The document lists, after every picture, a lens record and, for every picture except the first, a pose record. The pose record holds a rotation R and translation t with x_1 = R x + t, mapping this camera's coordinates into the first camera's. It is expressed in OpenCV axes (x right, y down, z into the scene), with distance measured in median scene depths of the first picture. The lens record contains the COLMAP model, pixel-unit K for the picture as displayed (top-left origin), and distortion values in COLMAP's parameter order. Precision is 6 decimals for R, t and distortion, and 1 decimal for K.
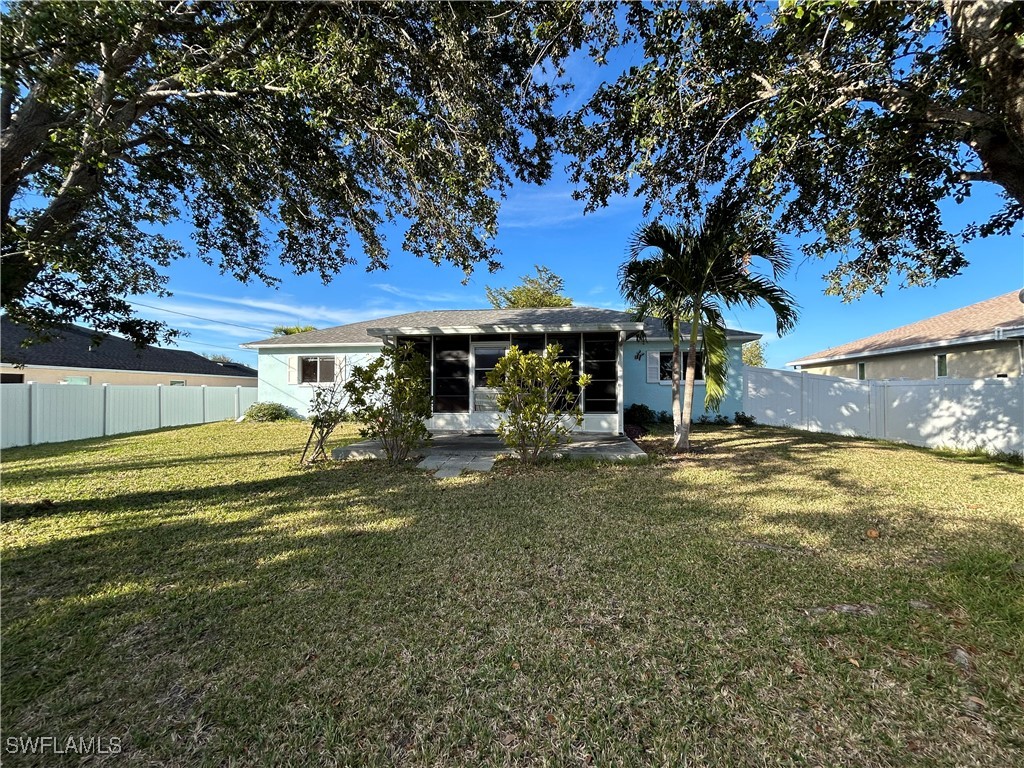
lens RADIAL K [[414.7, 0, 512.9], [0, 414.7, 390.1], [0, 0, 1]] dist [0.001090, -0.000167]
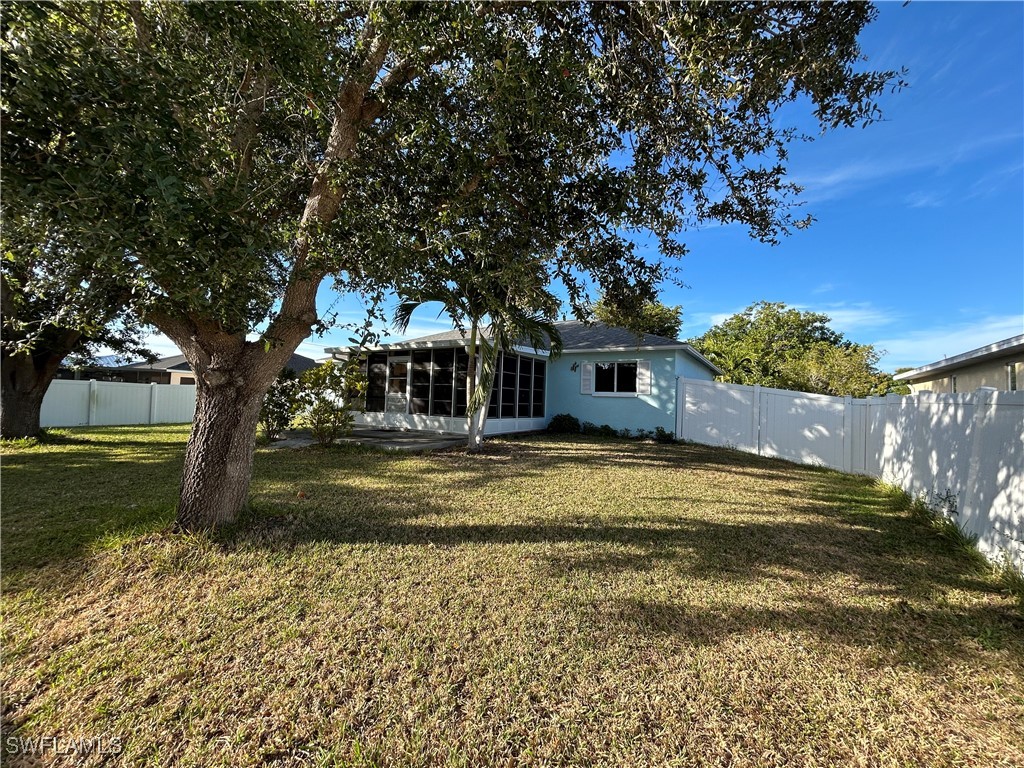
lens RADIAL K [[414.7, 0, 508.6], [0, 414.7, 393.6], [0, 0, 1]] dist [0.001090, -0.000167]
pose [[0.906975, 0.024112, -0.420493, 0.760386], [-0.032386, 0.999397, -0.012547, 0.000918], [0.419937, 0.024998, 0.907209, 0.008396]]
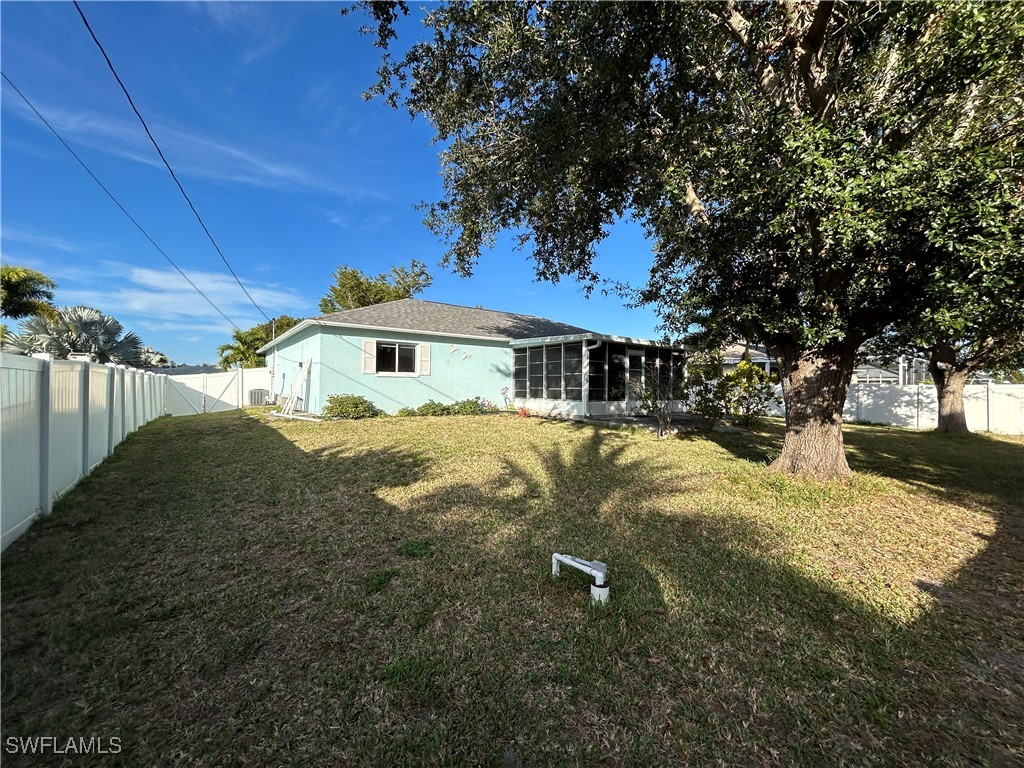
lens RADIAL K [[414.7, 0, 508.8], [0, 414.7, 378.6], [0, 0, 1]] dist [0.001090, -0.000167]
pose [[0.703783, 0.017208, 0.710207, -1.344589], [-0.013200, 0.999851, -0.011146, 0.002259], [-0.710292, -0.001530, 0.703905, 0.302323]]
